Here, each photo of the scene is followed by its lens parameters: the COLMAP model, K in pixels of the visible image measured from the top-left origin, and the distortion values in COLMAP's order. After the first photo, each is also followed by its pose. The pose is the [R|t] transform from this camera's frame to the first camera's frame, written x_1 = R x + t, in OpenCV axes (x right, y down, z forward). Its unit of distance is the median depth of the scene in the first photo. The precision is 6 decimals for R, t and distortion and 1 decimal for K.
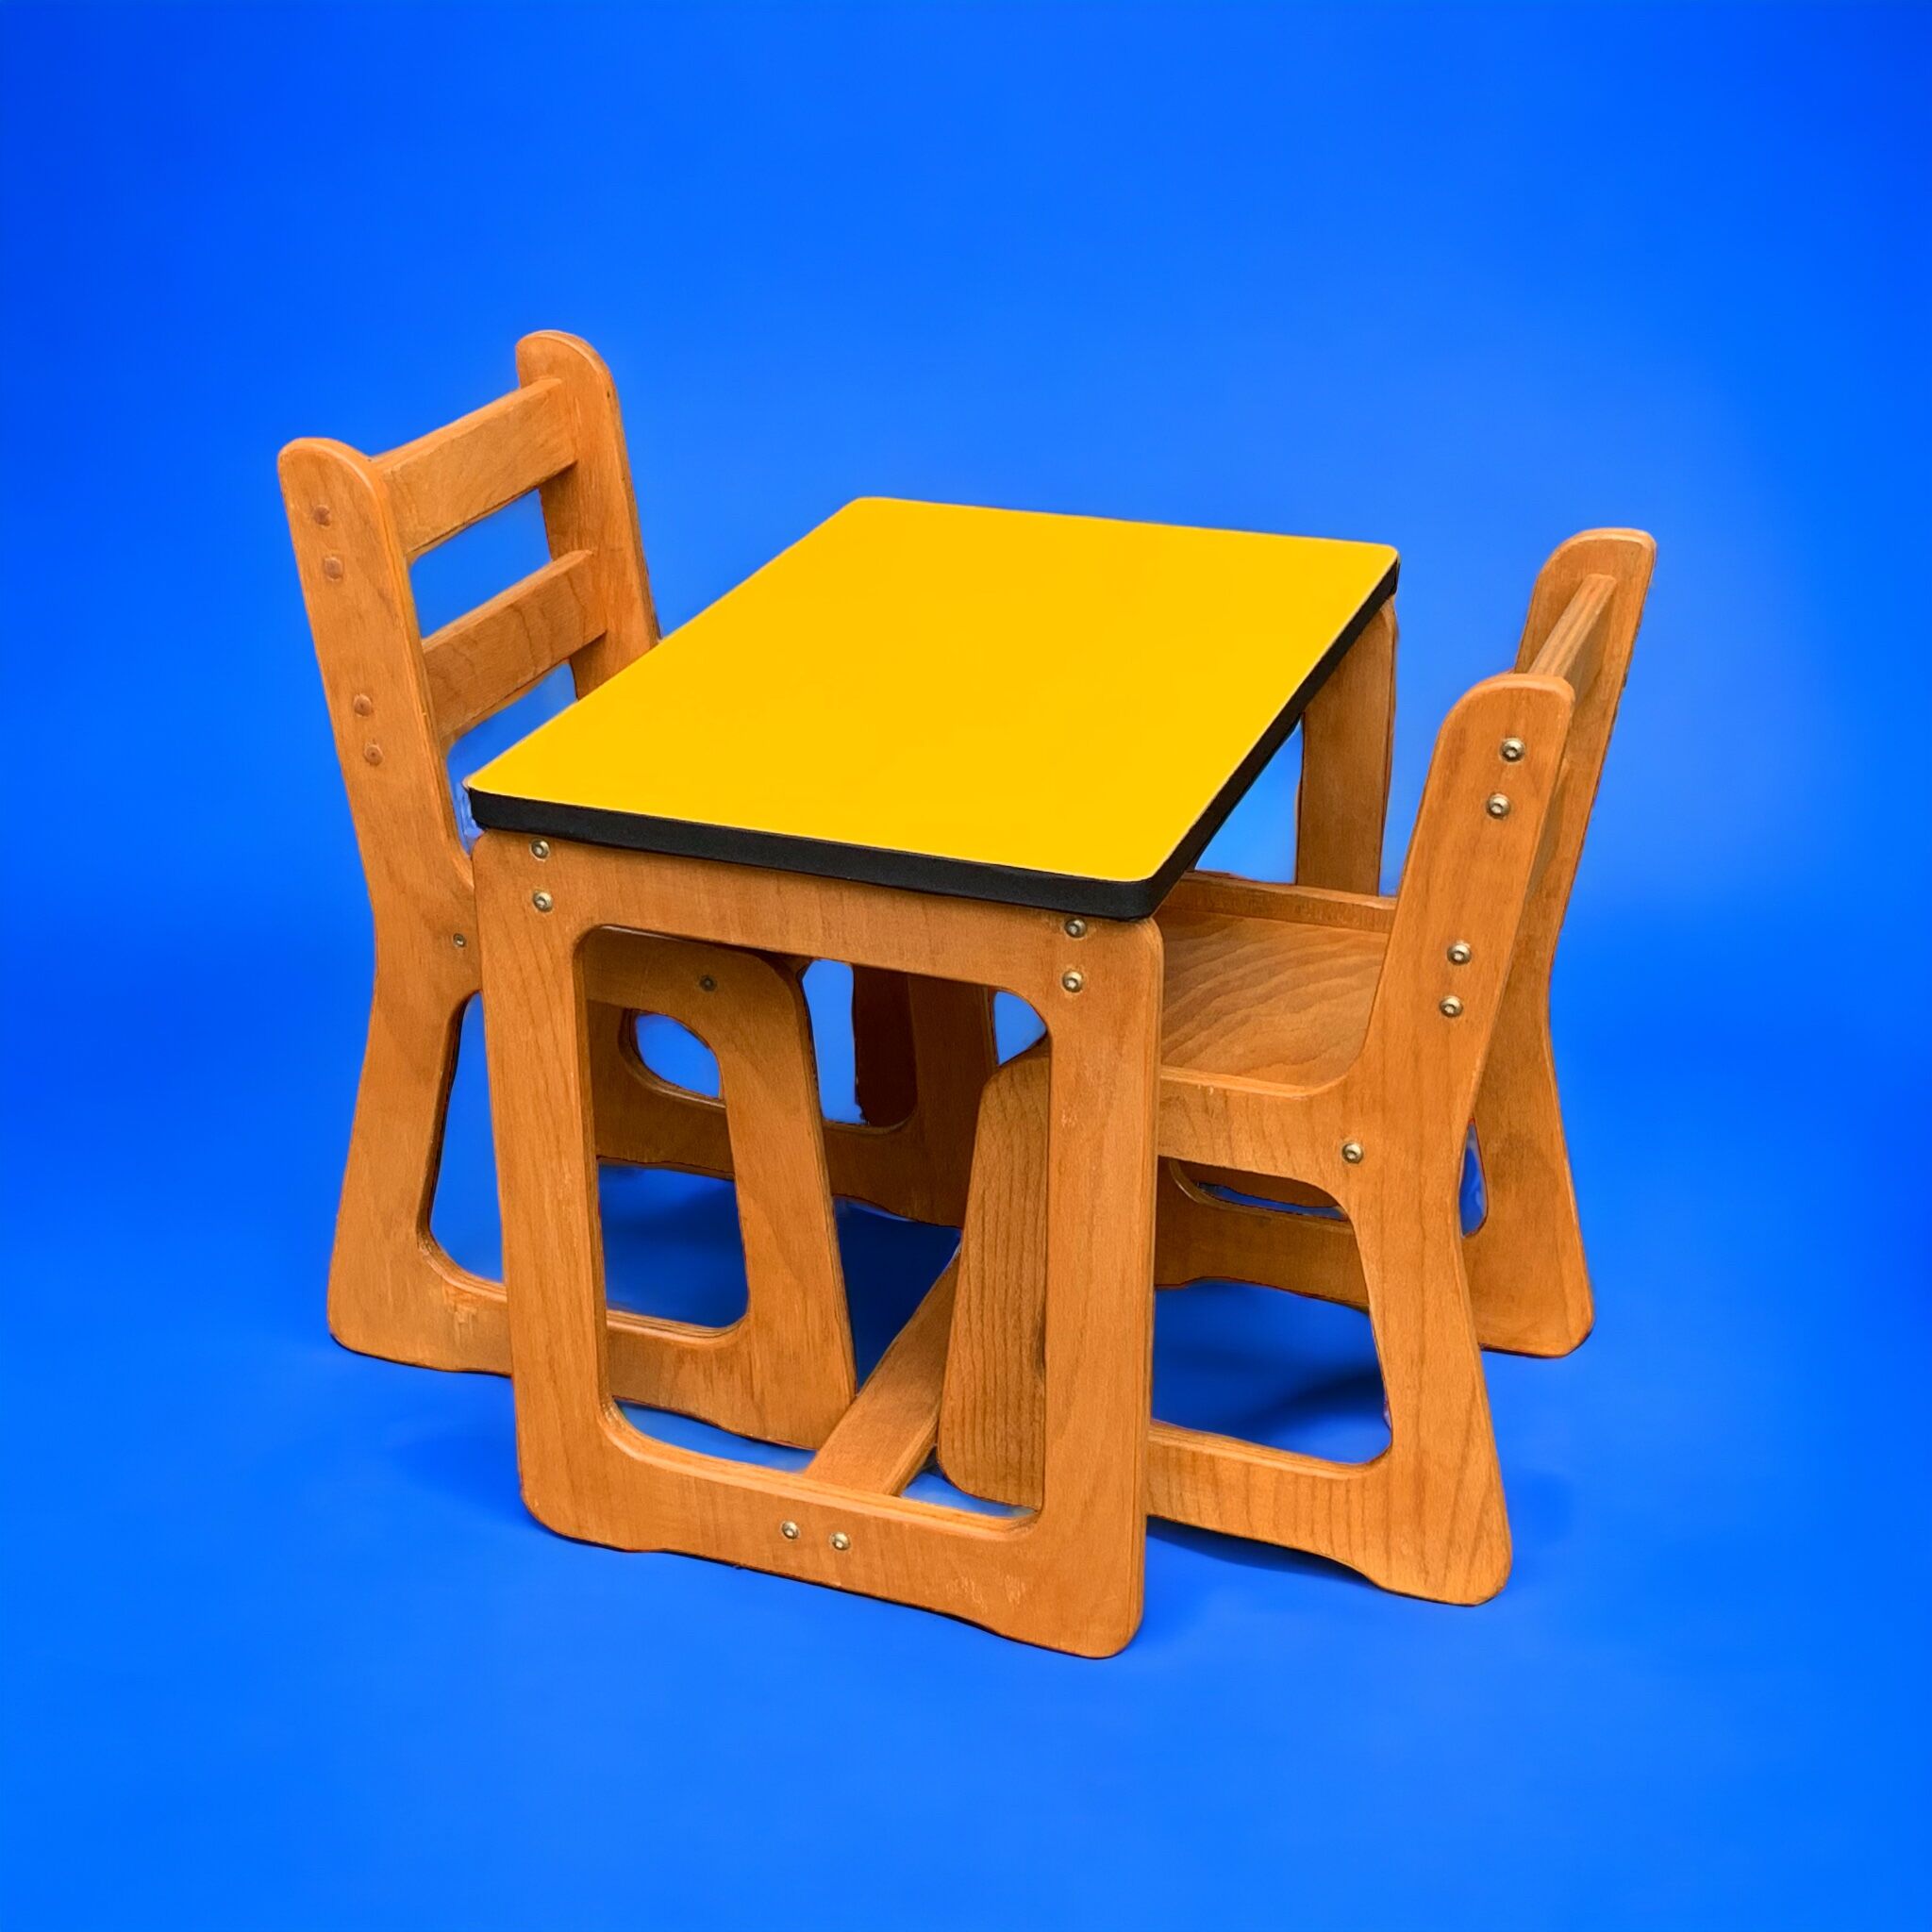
lens RADIAL K [[2940.7, 0, 881.3], [0, 2940.7, 1046.1], [0, 0, 1]] dist [0.134514, -0.084037]
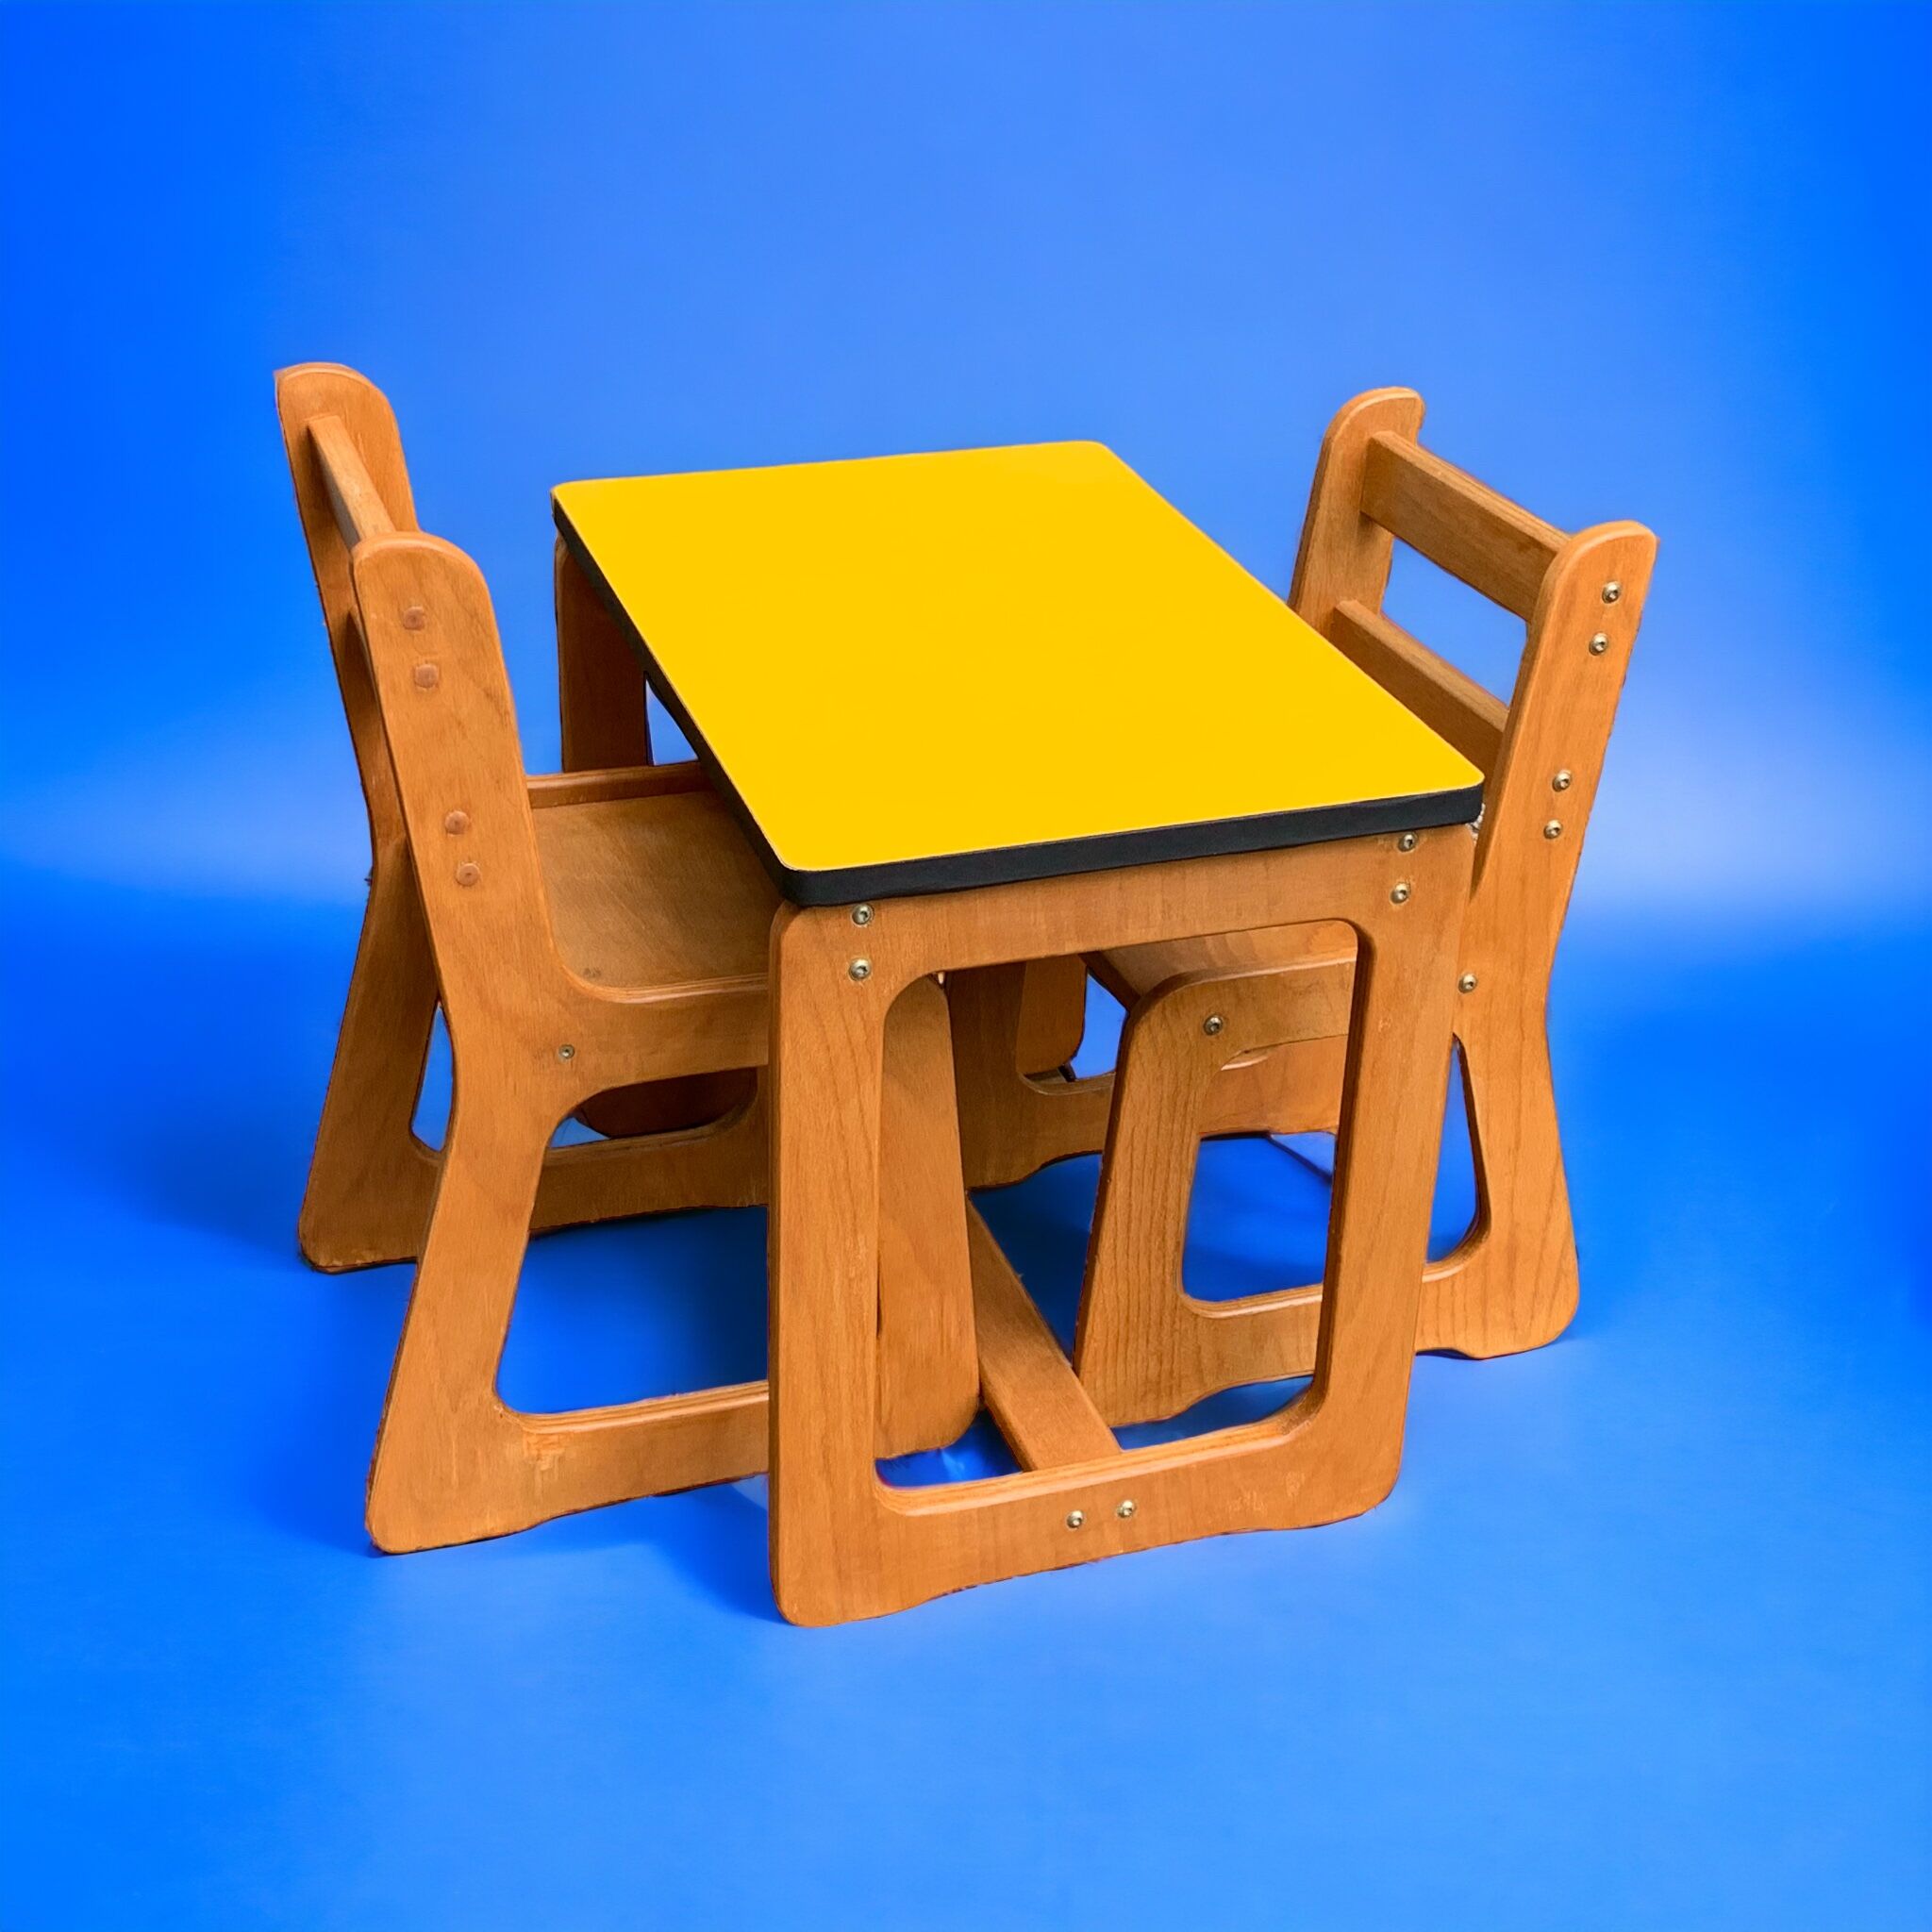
lens RADIAL K [[2866.0, 0, 963.1], [0, 2866.0, 927.4], [0, 0, 1]] dist [0.161856, -0.001434]
pose [[0.760311, -0.273249, 0.589290, -0.582473], [0.257365, 0.959691, 0.112943, -0.146527], [-0.596398, 0.065791, 0.799988, 0.242446]]
